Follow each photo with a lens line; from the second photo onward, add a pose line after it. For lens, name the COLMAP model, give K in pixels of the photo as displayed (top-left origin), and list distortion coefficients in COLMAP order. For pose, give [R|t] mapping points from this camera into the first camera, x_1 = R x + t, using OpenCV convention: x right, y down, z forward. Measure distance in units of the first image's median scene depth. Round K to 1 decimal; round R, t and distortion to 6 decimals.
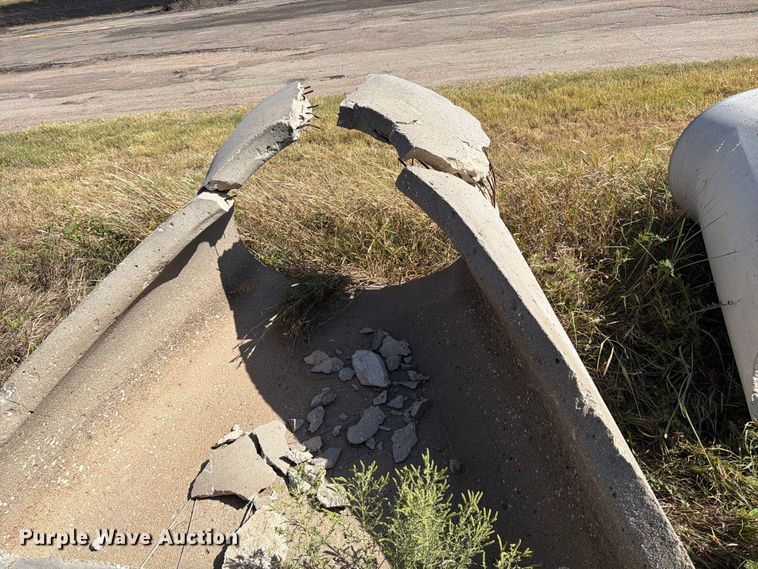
lens RADIAL K [[544.2, 0, 379.0], [0, 544.2, 284.5], [0, 0, 1]] dist [0.014602, -0.034312]
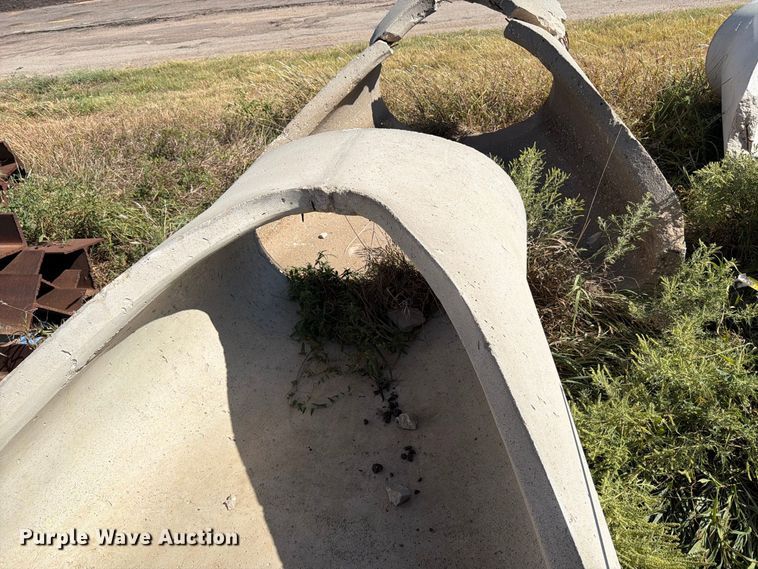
lens RADIAL K [[544.2, 0, 379.0], [0, 544.2, 284.5], [0, 0, 1]] dist [0.014602, -0.034312]
pose [[0.994033, 0.045060, -0.099337, -0.025685], [-0.040212, 0.997925, 0.050282, 0.088268], [0.101396, -0.045987, 0.993783, -0.116315]]
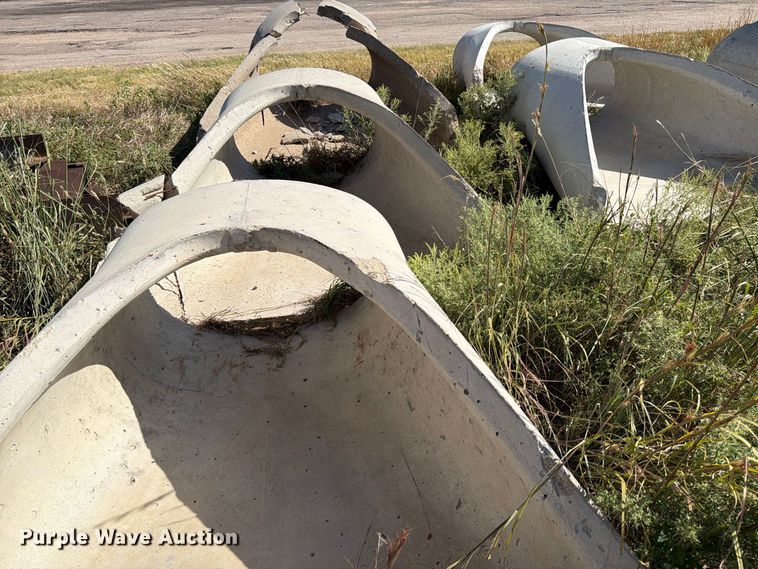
lens RADIAL K [[544.2, 0, 379.0], [0, 544.2, 284.5], [0, 0, 1]] dist [0.014602, -0.034312]
pose [[0.960451, -0.069604, 0.269608, -0.113636], [0.074961, 0.997140, -0.009609, 0.196765], [-0.268168, 0.029439, 0.962922, -0.285396]]
